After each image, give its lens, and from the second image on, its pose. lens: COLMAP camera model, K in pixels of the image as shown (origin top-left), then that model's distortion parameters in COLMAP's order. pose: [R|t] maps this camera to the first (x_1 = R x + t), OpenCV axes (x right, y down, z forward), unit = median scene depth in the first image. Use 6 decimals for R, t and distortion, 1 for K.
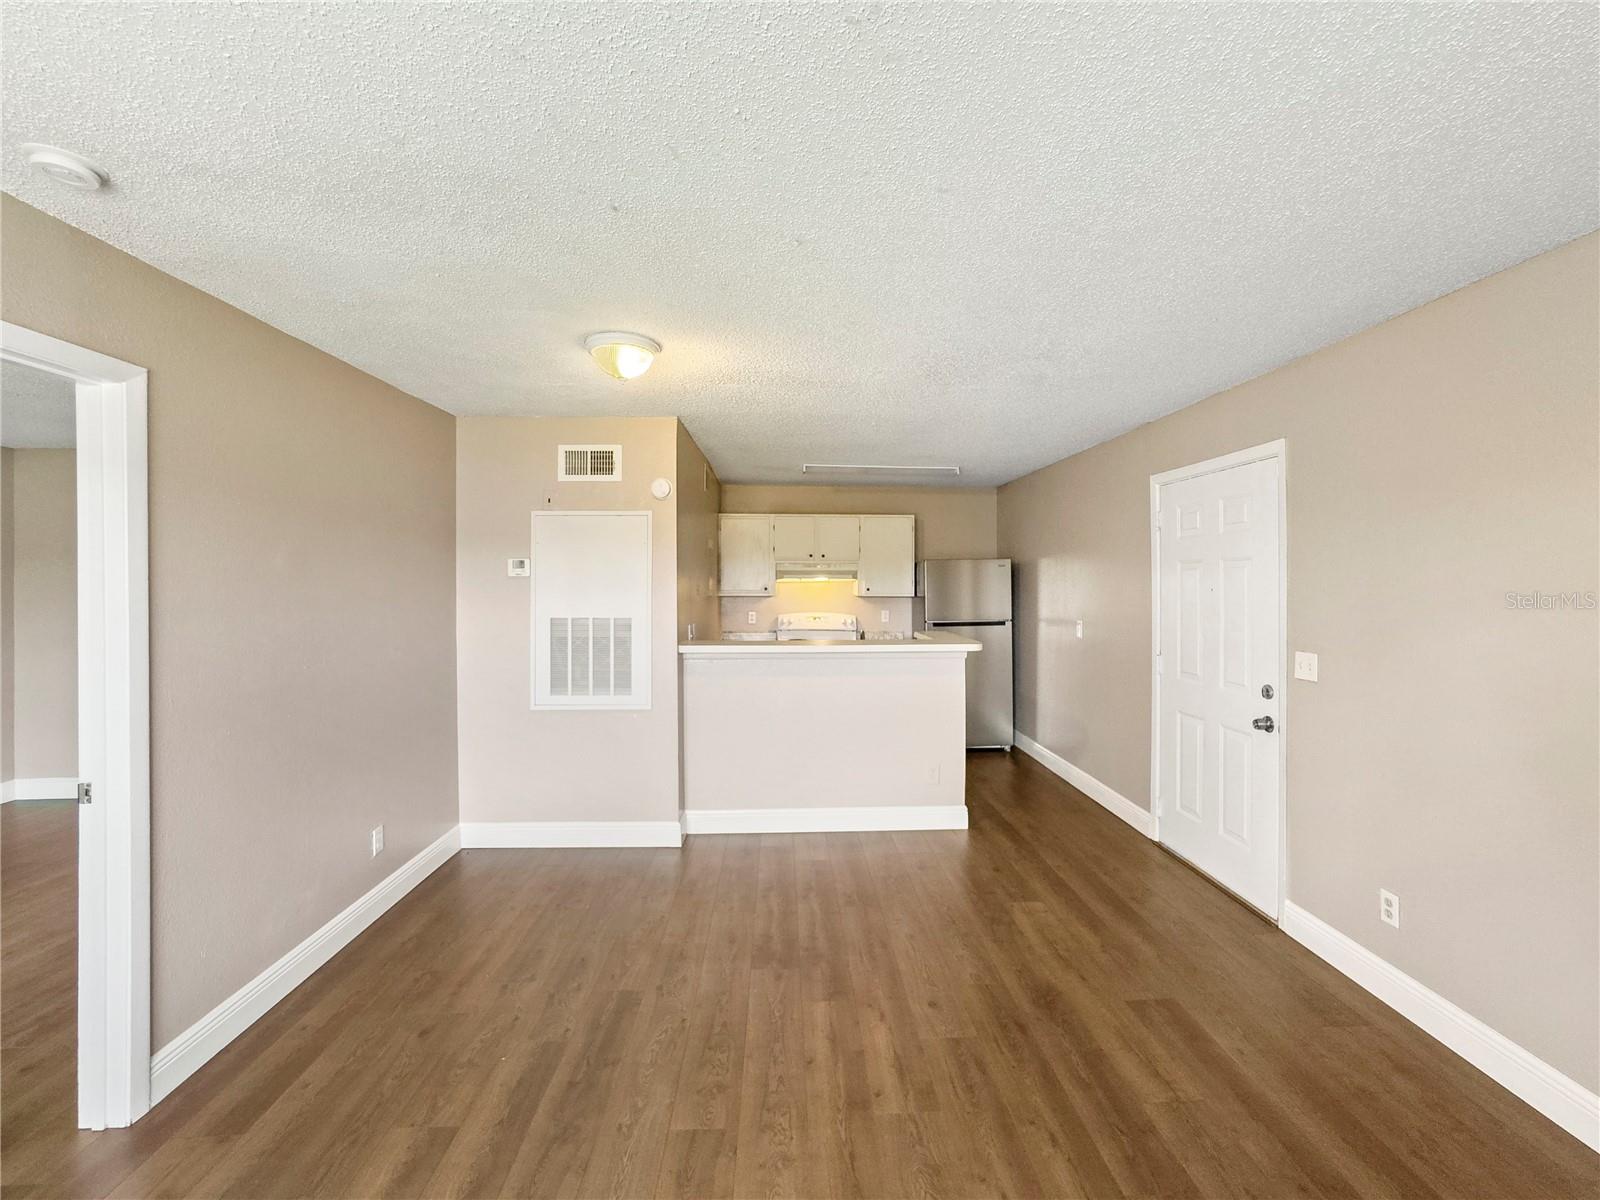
lens RADIAL K [[662.4, 0, 806.7], [0, 662.4, 582.9], [0, 0, 1]] dist [-0.036476, 0.013687]
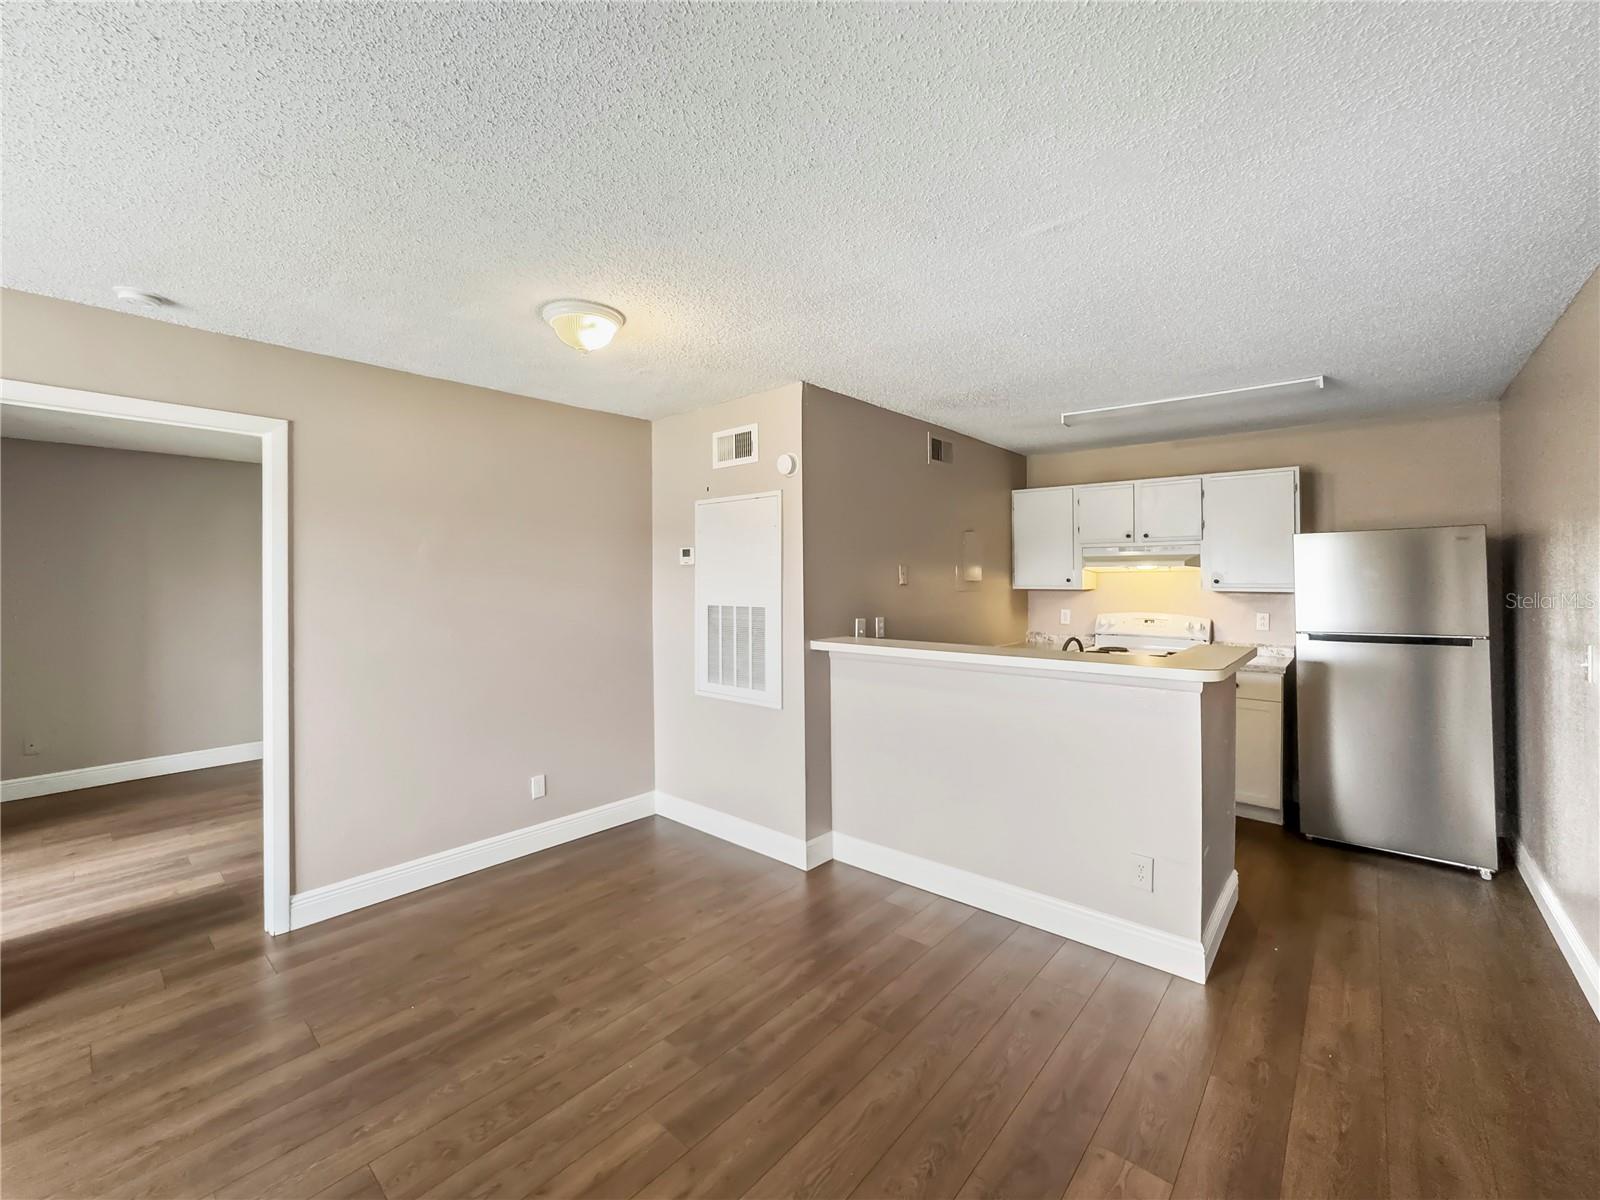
lens RADIAL K [[662.4, 0, 808.6], [0, 662.4, 572.8], [0, 0, 1]] dist [-0.036476, 0.013687]
pose [[0.733309, -0.006999, -0.679860, 0.495249], [-0.000319, 0.999943, -0.010637, 0.017038], [0.679896, 0.008017, 0.733265, 0.433496]]
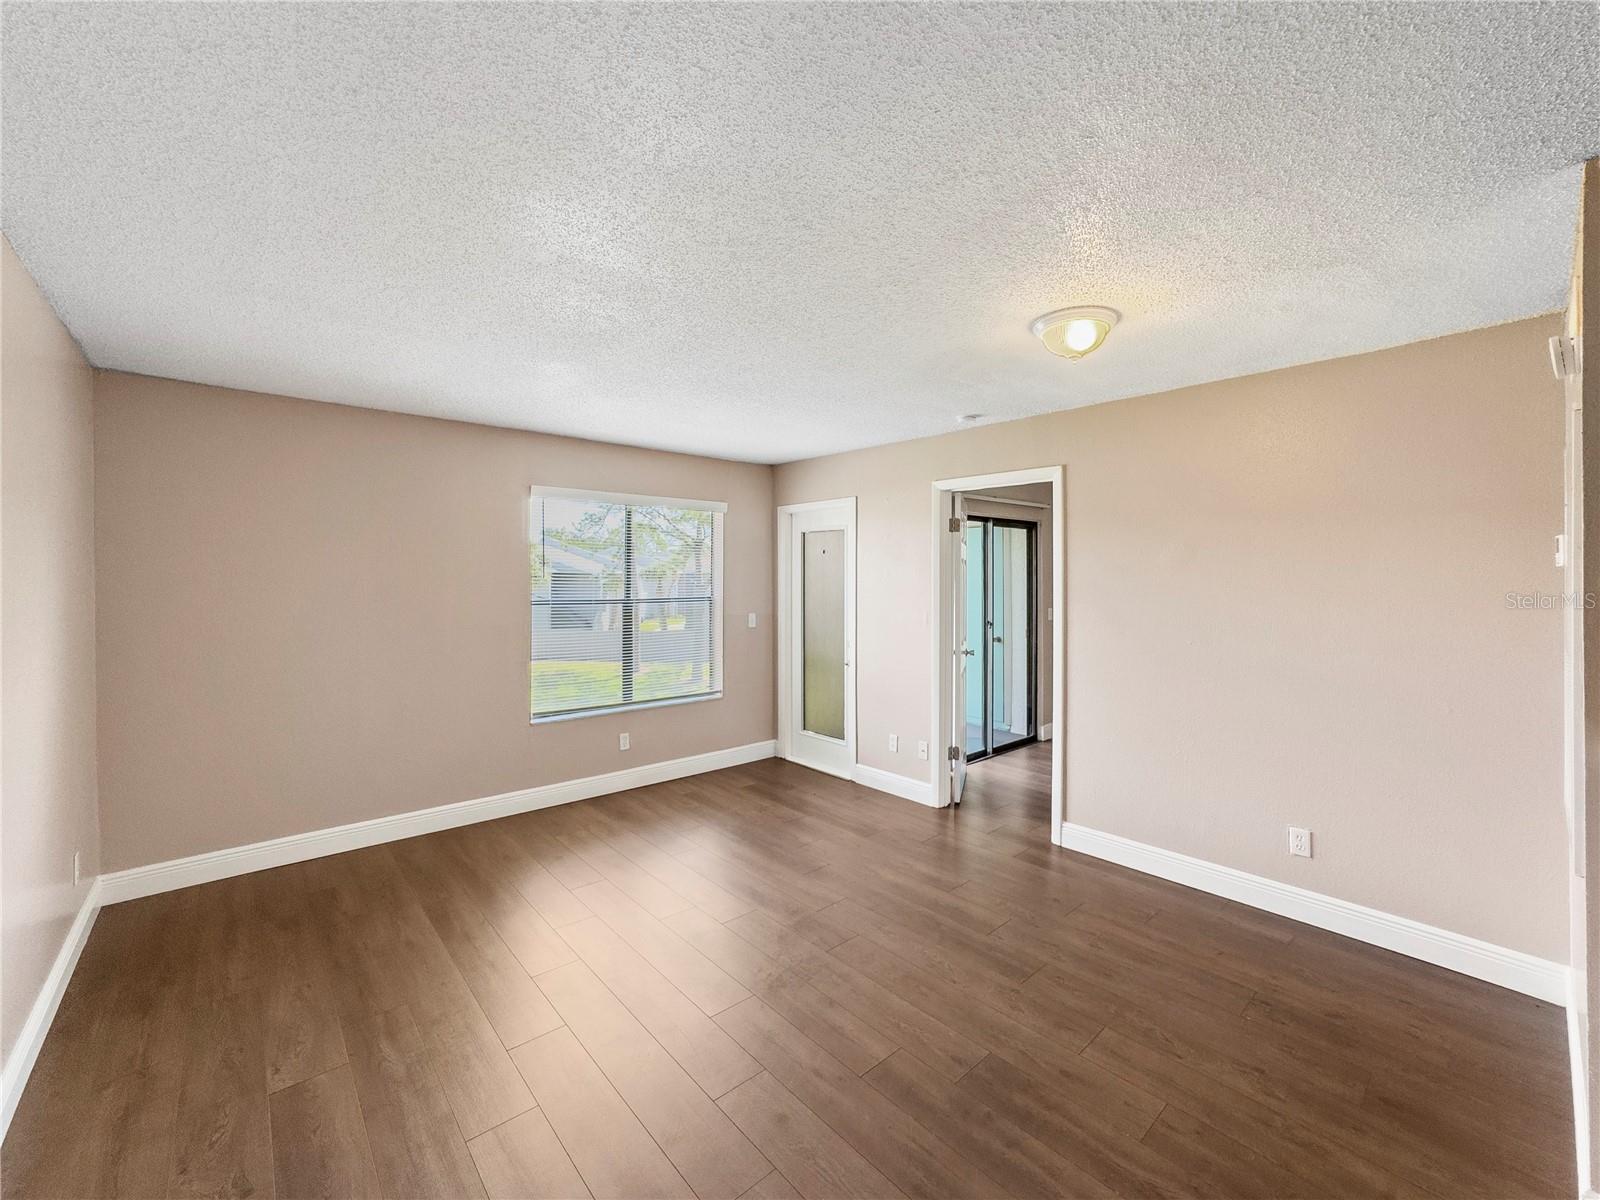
lens RADIAL K [[662.4, 0, 796.9], [0, 662.4, 578.2], [0, 0, 1]] dist [-0.036476, 0.013687]
pose [[-0.775925, 0.005068, -0.630804, 0.501120], [0.000140, 0.999969, 0.007861, -0.003159], [0.630825, 0.006011, -0.775902, 1.212364]]
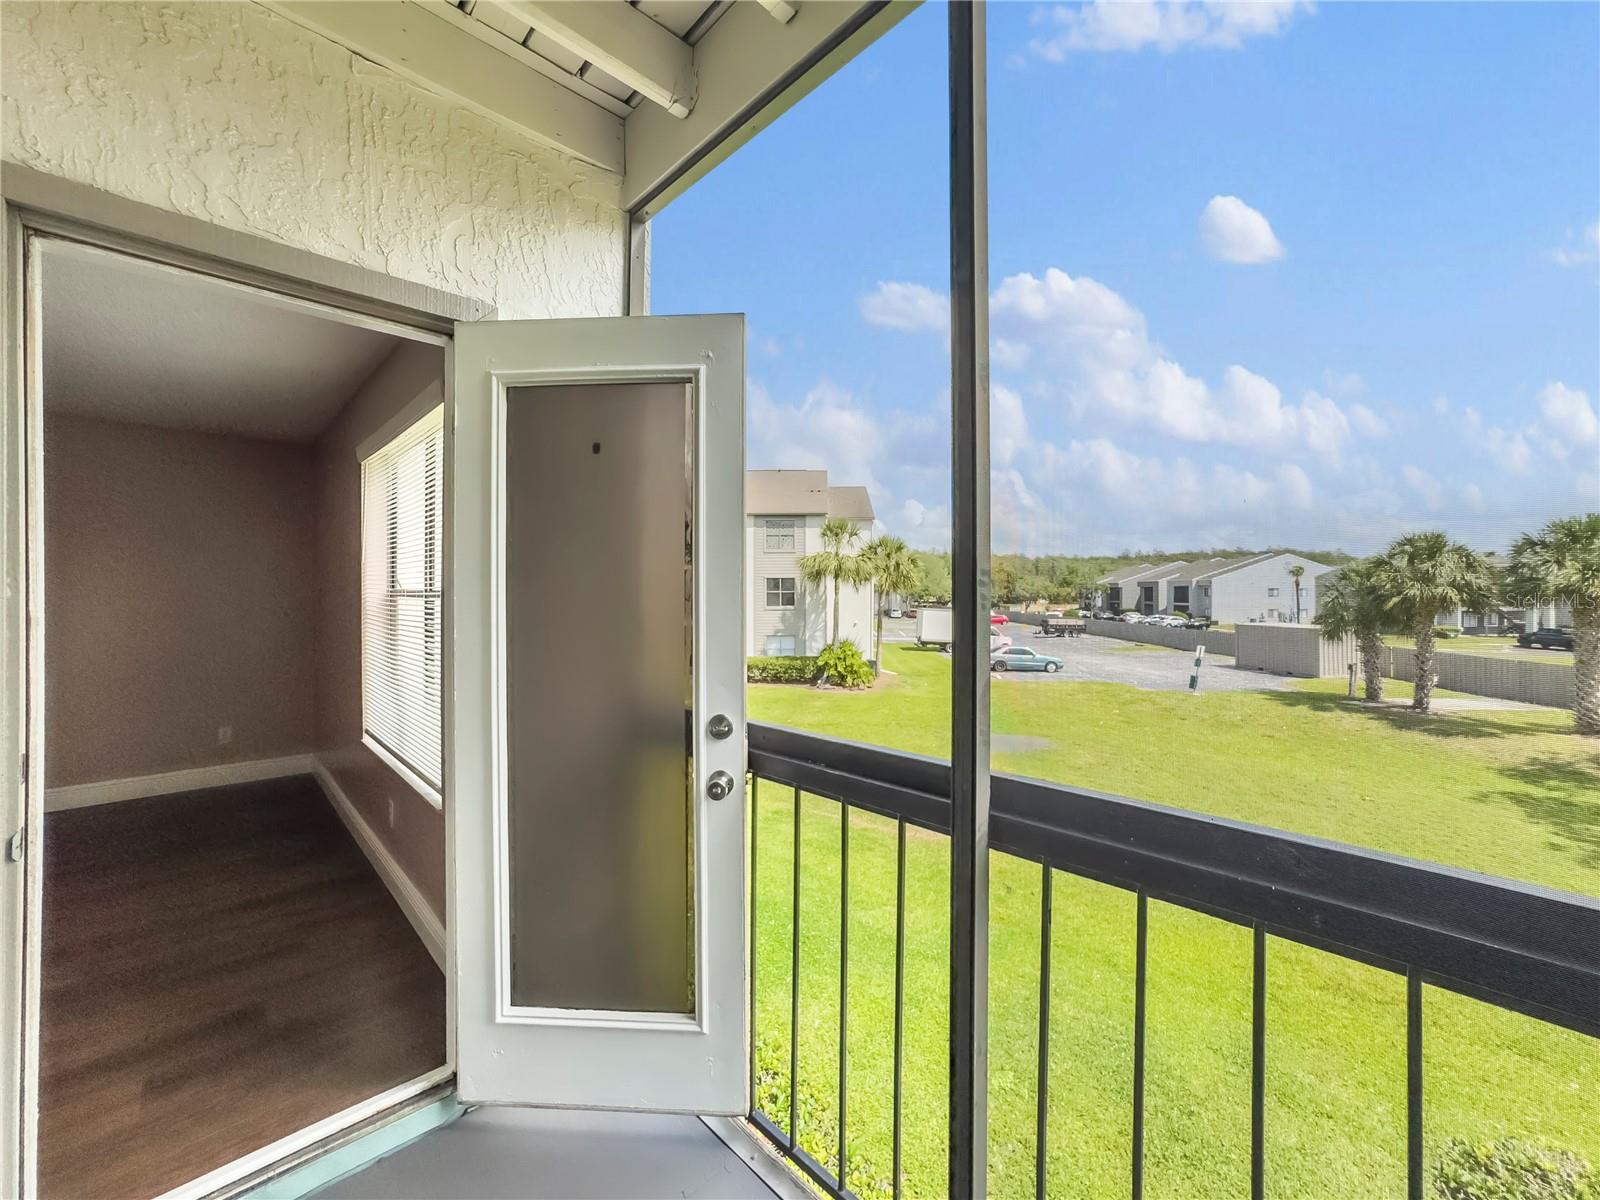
lens RADIAL K [[662.4, 0, 802.6], [0, 662.4, 593.7], [0, 0, 1]] dist [-0.036476, 0.013687]
pose [[-0.674188, 0.003288, 0.738552, -1.234300], [0.004538, 0.999990, -0.000310, 0.067064], [-0.738546, 0.003142, -0.674196, -0.005368]]
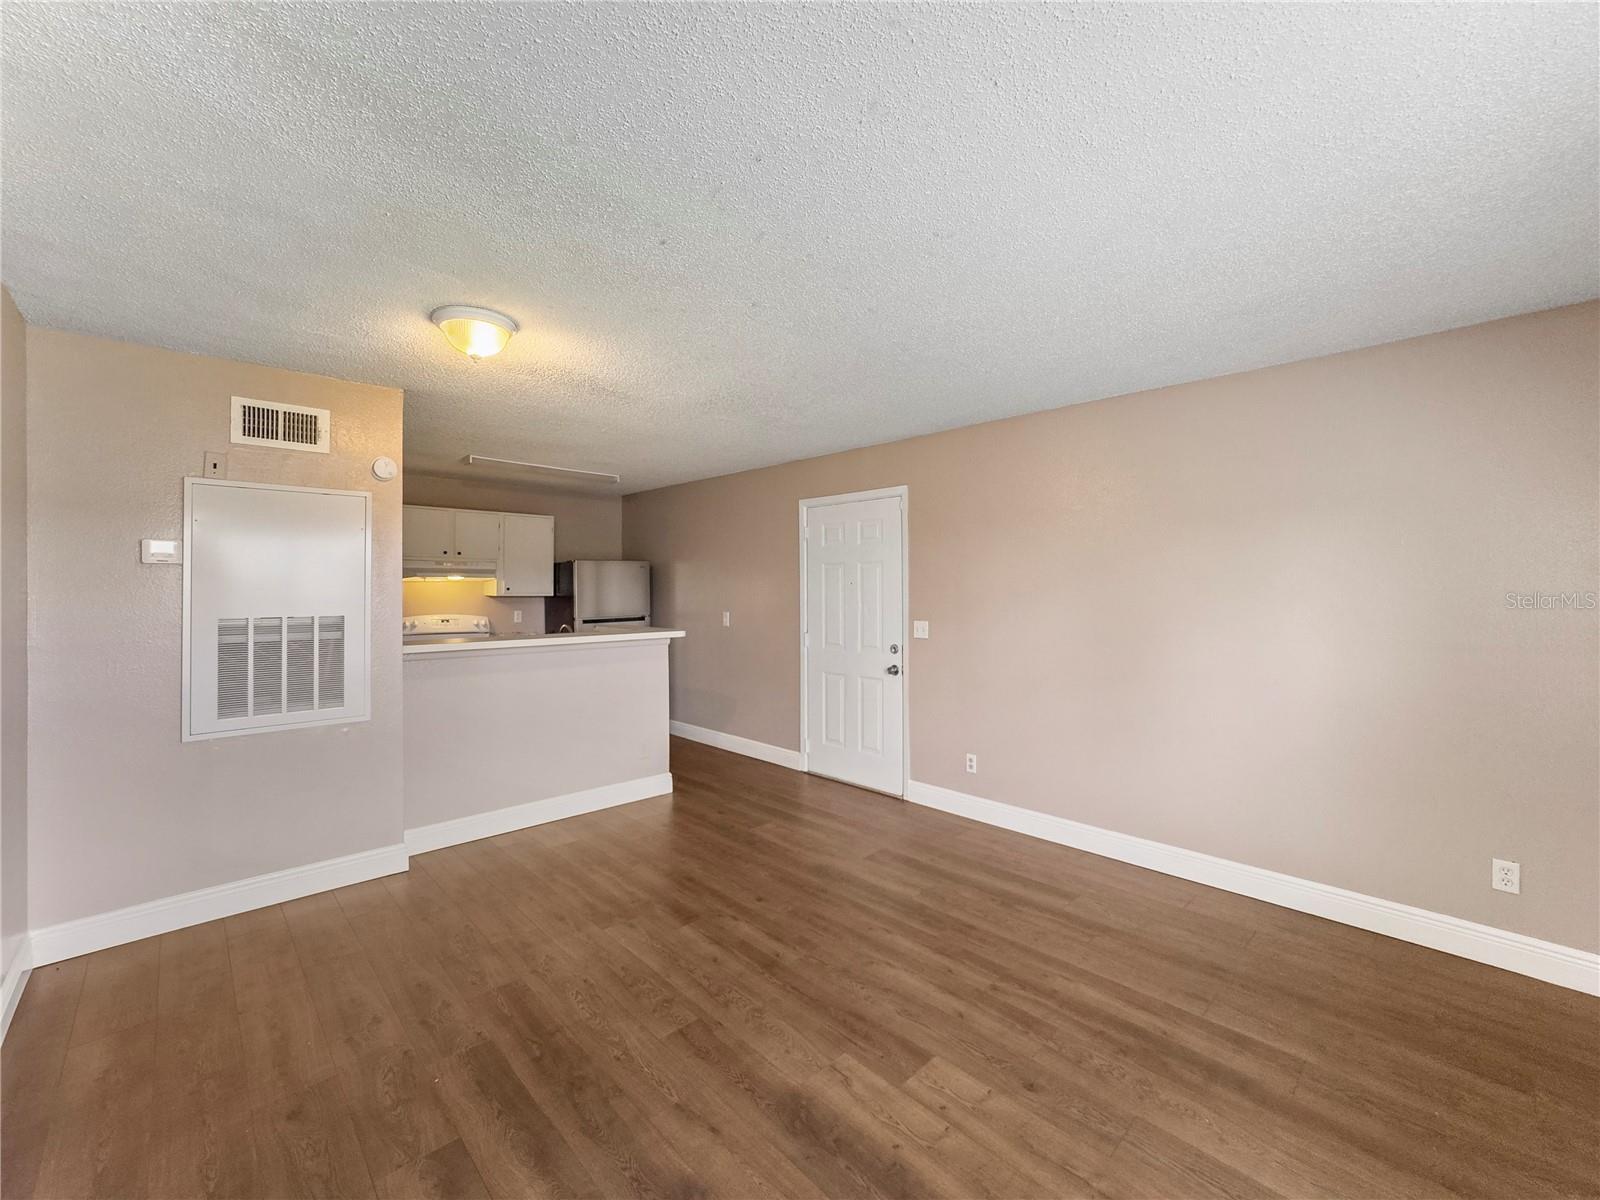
lens RADIAL K [[662.4, 0, 801.8], [0, 662.4, 589.3], [0, 0, 1]] dist [-0.036476, 0.013687]
pose [[0.749359, -0.000943, 0.662164, -0.455956], [0.003300, 0.999992, -0.002310, 0.027126], [-0.662156, 0.003916, 0.749356, -0.022550]]
